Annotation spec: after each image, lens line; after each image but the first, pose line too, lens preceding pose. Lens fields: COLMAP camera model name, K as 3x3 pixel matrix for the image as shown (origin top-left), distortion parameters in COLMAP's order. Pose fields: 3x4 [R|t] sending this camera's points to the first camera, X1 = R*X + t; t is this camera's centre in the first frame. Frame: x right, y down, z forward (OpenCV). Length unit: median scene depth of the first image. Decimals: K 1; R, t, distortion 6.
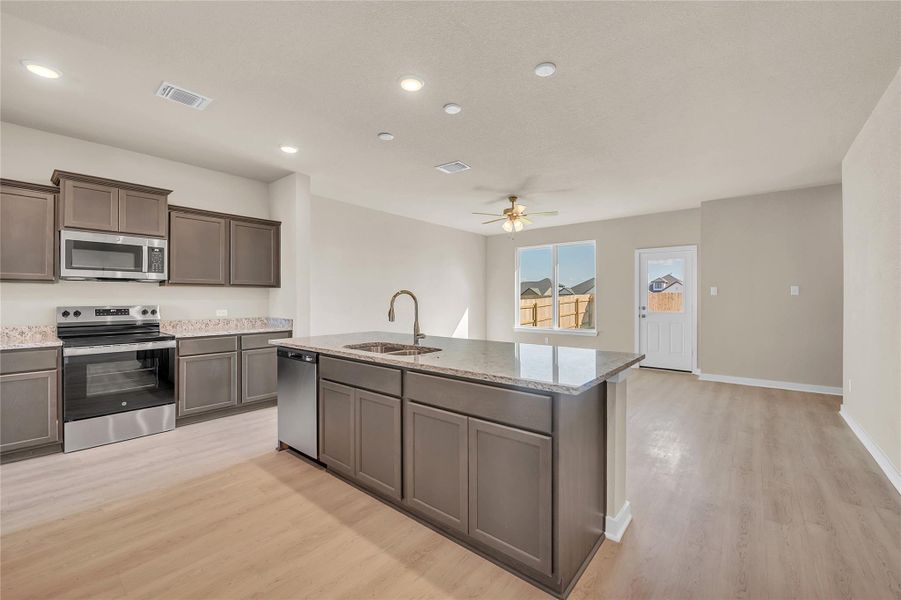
lens RADIAL K [[368.1, 0, 461.1], [0, 368.1, 299.0], [0, 0, 1]] dist [-0.008364, -0.001900]
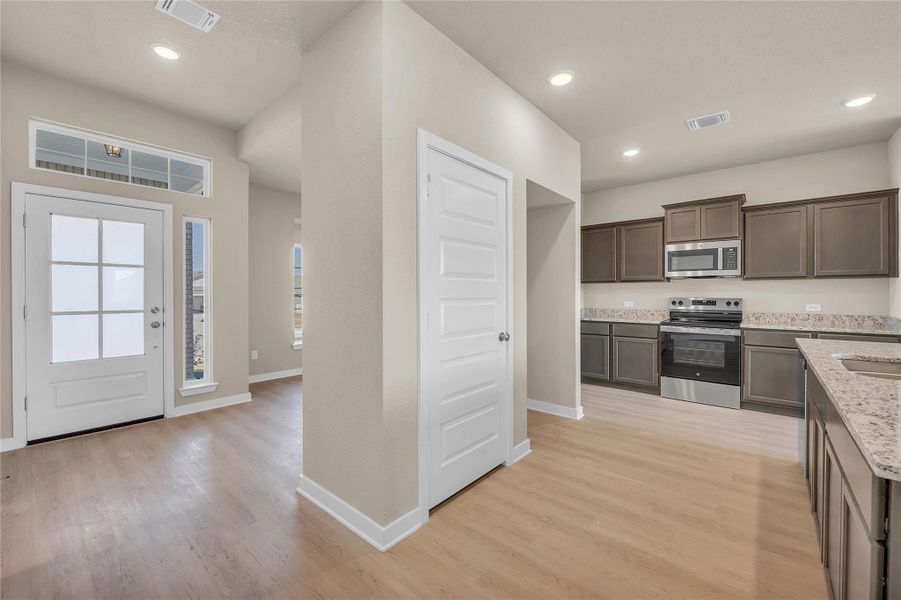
lens RADIAL K [[368.1, 0, 452.9], [0, 368.1, 294.7], [0, 0, 1]] dist [-0.008364, -0.001900]
pose [[-0.031033, 0.005401, -0.999504, 0.369008], [0.000722, 0.999985, 0.005381, 0.000164], [0.999518, -0.000554, -0.031036, 0.175236]]
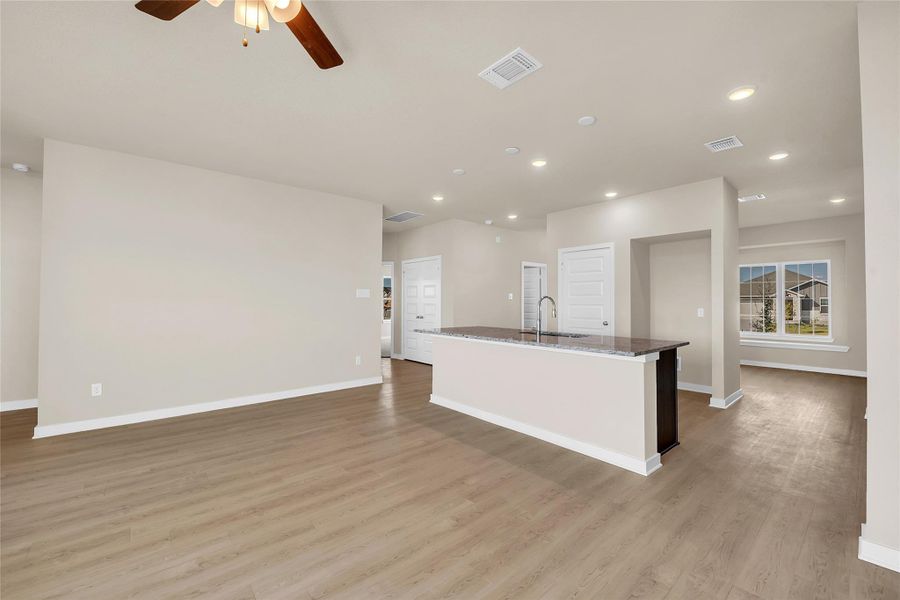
lens RADIAL K [[367.7, 0, 456.1], [0, 367.7, 295.7], [0, 0, 1]] dist [-0.008364, -0.001900]
pose [[-0.983439, -0.000112, 0.181240, -0.057064], [-0.003131, 0.999861, -0.016369, -0.000732], [-0.181213, -0.016665, -0.983303, 1.979616]]
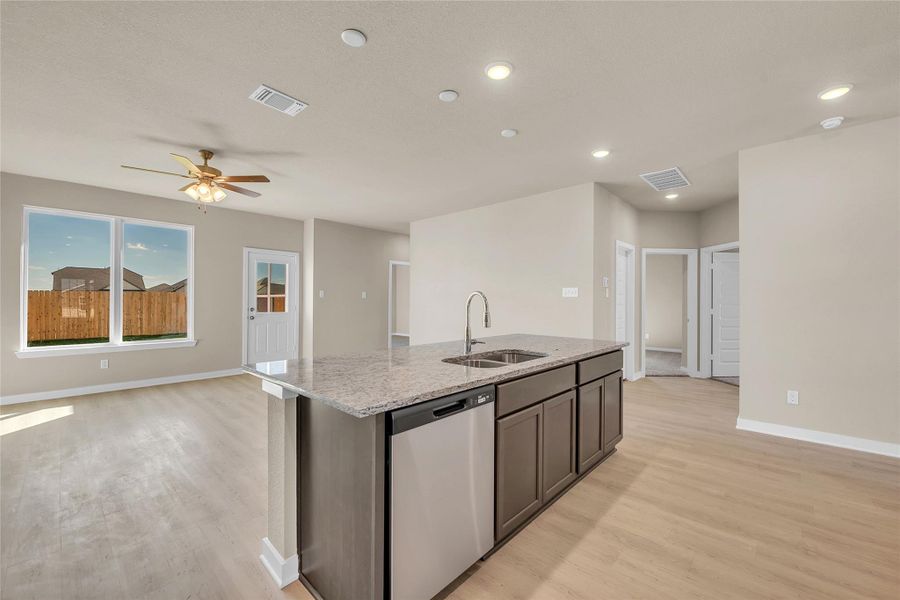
lens RADIAL K [[367.7, 0, 451.7], [0, 367.7, 298.5], [0, 0, 1]] dist [-0.008364, -0.001900]
pose [[0.069810, 0.005314, 0.997546, -0.840987], [-0.002527, 0.999984, -0.005150, -0.001455], [-0.997557, -0.002161, 0.069823, 0.821807]]
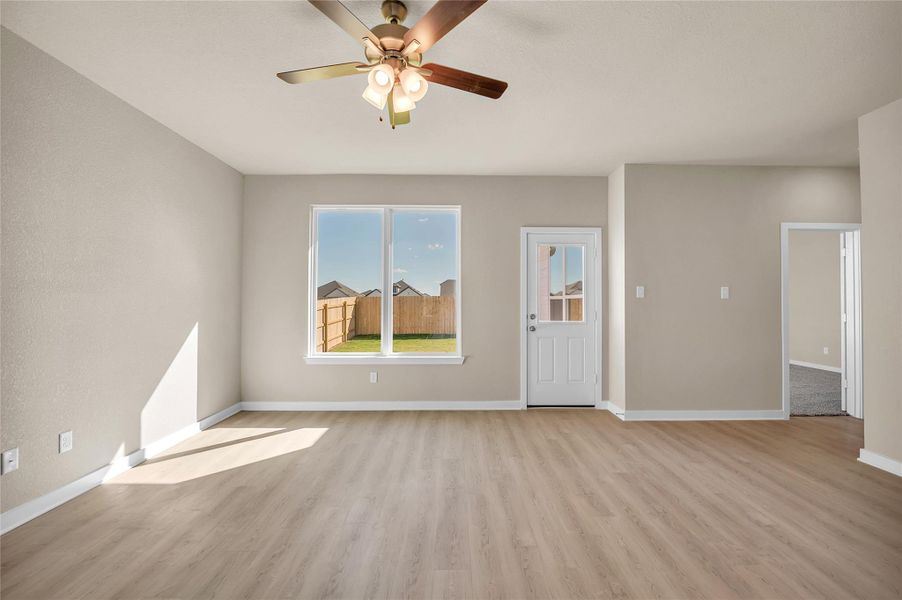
lens RADIAL K [[368.5, 0, 456.3], [0, 368.5, 293.6], [0, 0, 1]] dist [-0.008364, -0.001900]
pose [[0.773132, 0.015389, 0.634058, -0.052052], [-0.000953, 0.999733, -0.023102, -0.002881], [-0.634244, 0.017256, 0.772940, 1.149695]]
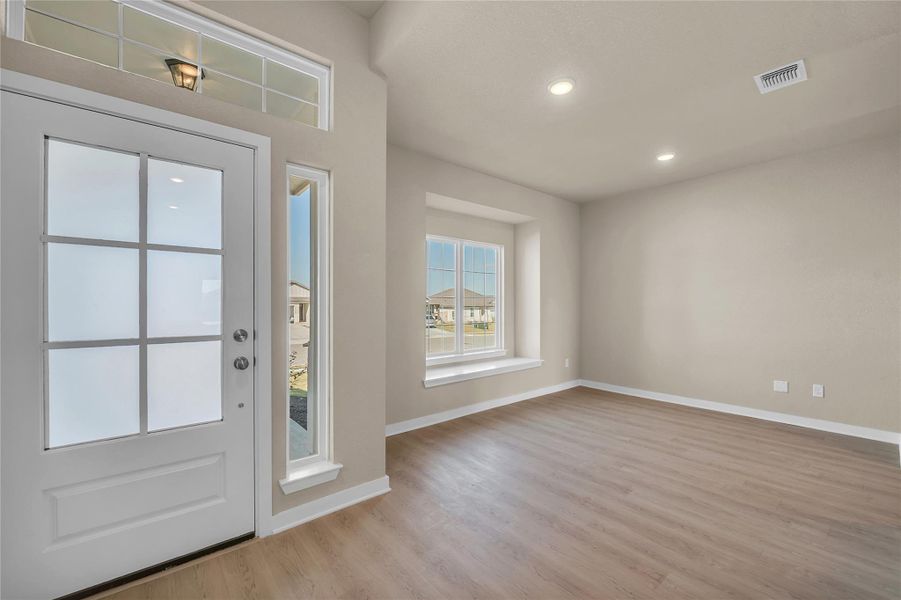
lens RADIAL K [[371.2, 0, 445.2], [0, 371.2, 305.2], [0, 0, 1]] dist [-0.006525, -0.000483]
pose [[-0.201929, 0.006898, -0.979376, -0.178745], [-0.002065, 0.999970, 0.007469, -0.001212], [0.979398, 0.003530, -0.201909, -0.305230]]
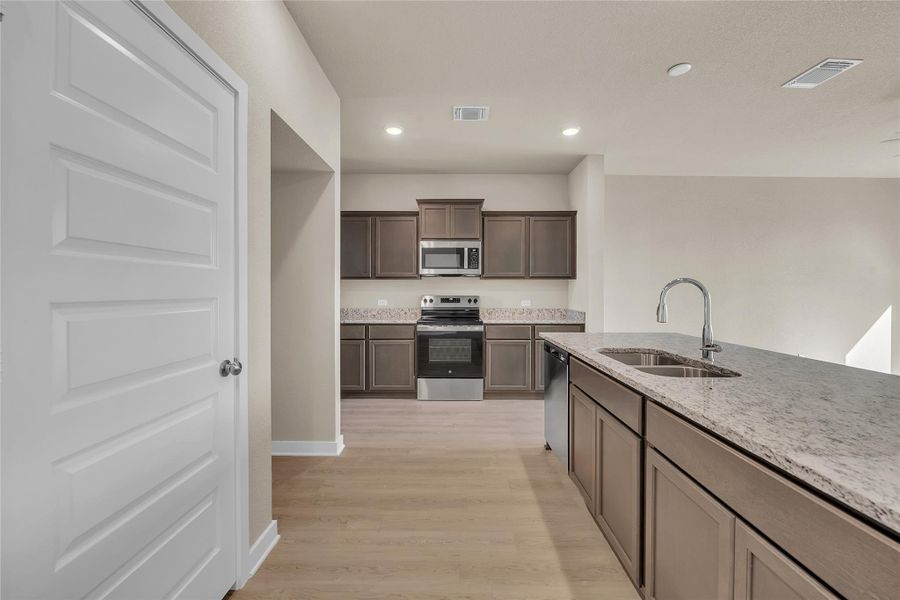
lens RADIAL K [[367.7, 0, 451.4], [0, 367.7, 291.7], [0, 0, 1]] dist [-0.008364, -0.001900]
pose [[0.617956, 0.004403, -0.786201, 0.092323], [-0.003270, 0.999990, 0.003030, 0.000919], [0.786206, 0.000698, 0.617964, 0.196427]]
